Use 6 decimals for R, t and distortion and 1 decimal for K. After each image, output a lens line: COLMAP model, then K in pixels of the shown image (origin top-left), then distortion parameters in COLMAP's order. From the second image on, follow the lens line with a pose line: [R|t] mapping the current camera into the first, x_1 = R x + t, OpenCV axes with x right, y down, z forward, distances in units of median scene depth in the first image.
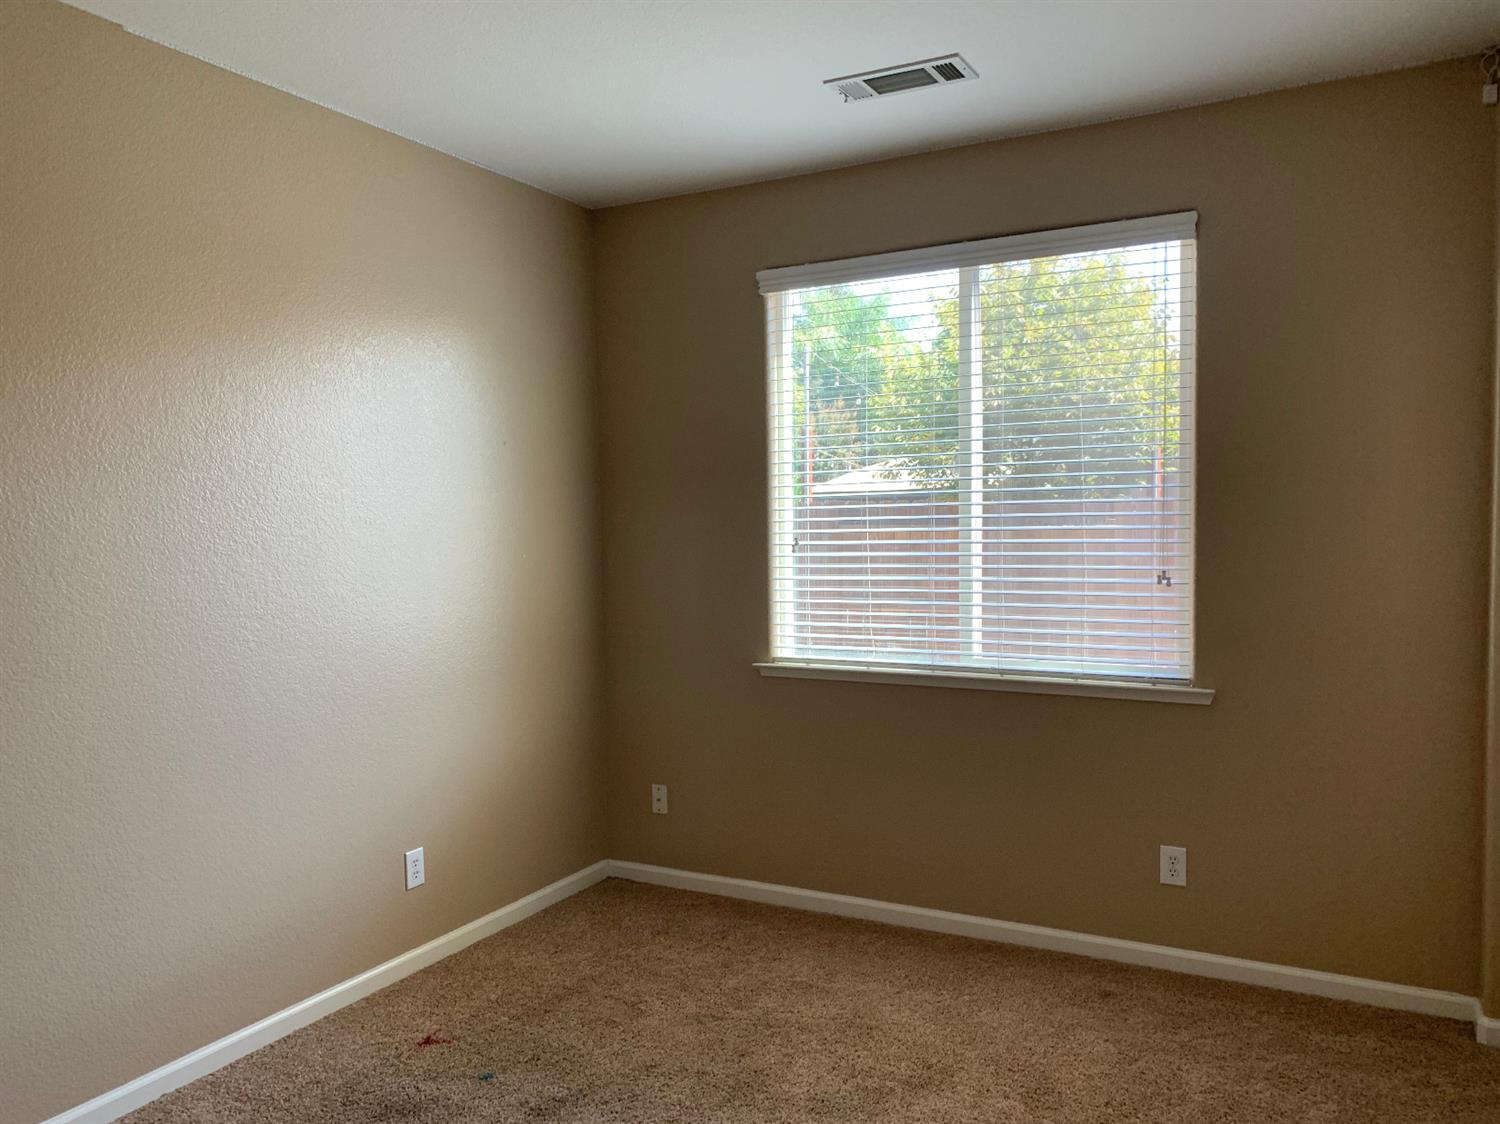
lens RADIAL K [[1135.3, 0, 751.0], [0, 1135.3, 572.8], [0, 0, 1]] dist [0.016881, -0.018245]
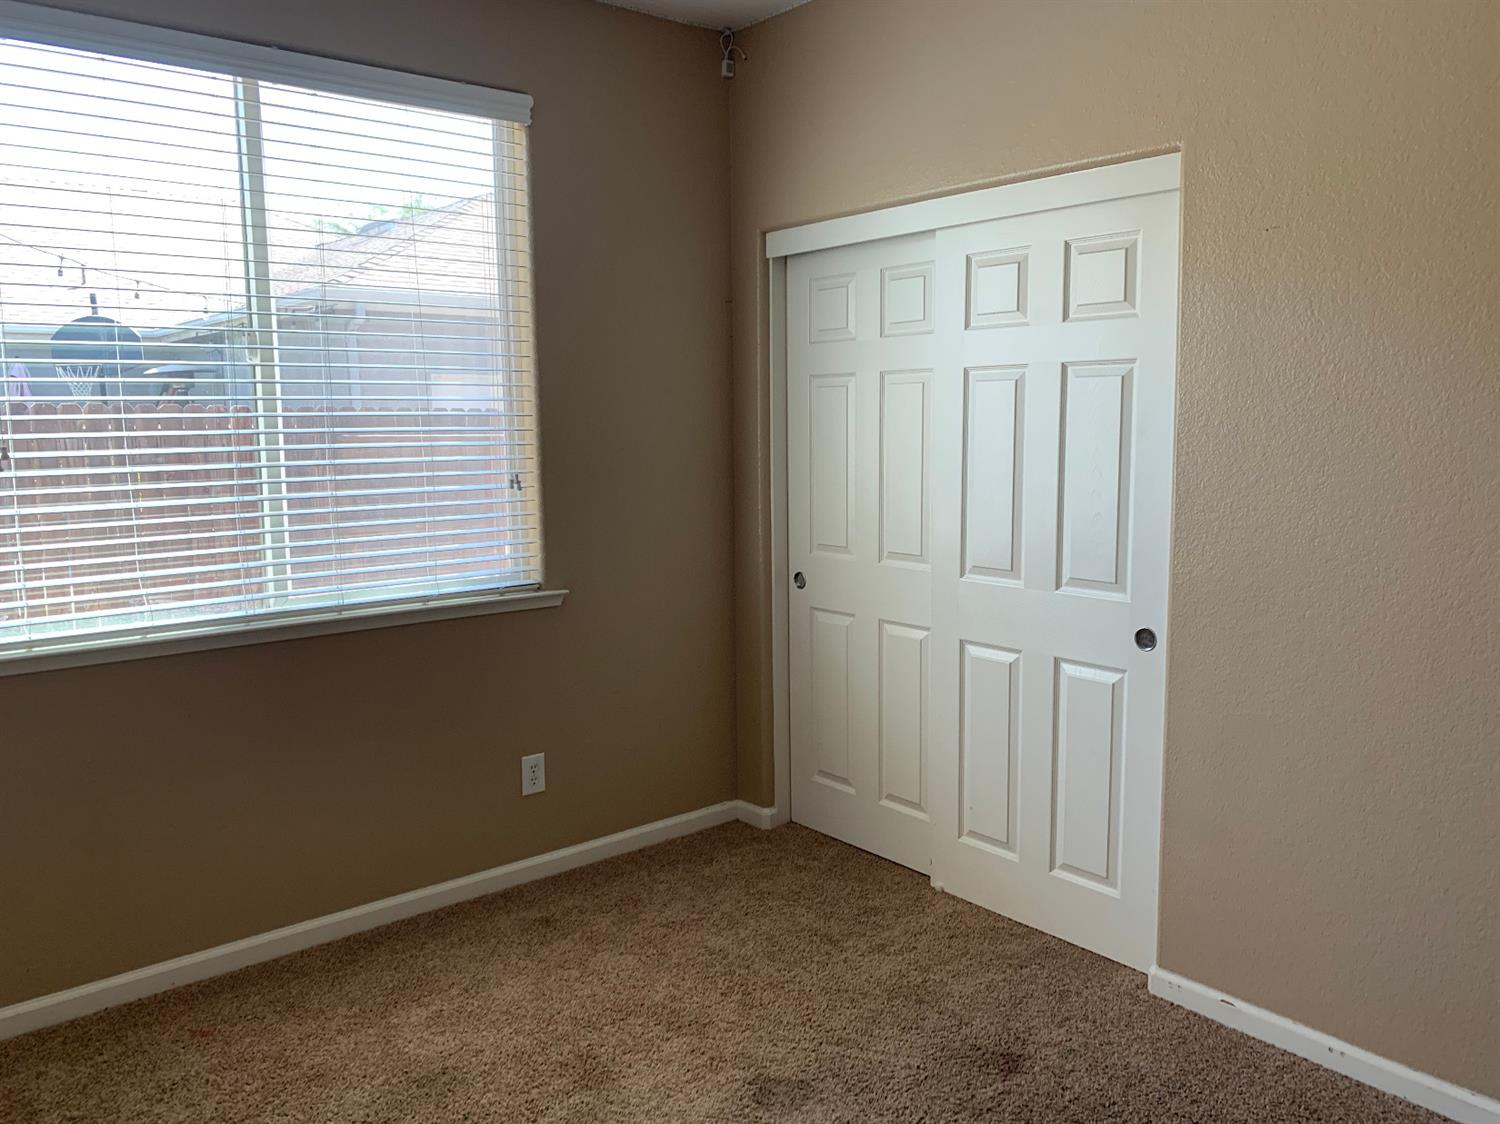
lens RADIAL K [[1135.3, 0, 746.7], [0, 1135.3, 548.9], [0, 0, 1]] dist [0.016881, -0.018245]
pose [[0.381891, -0.099291, 0.918858, -0.445146], [0.048561, 0.994995, 0.087336, -0.013118], [-0.922931, 0.011268, 0.384801, 0.454413]]
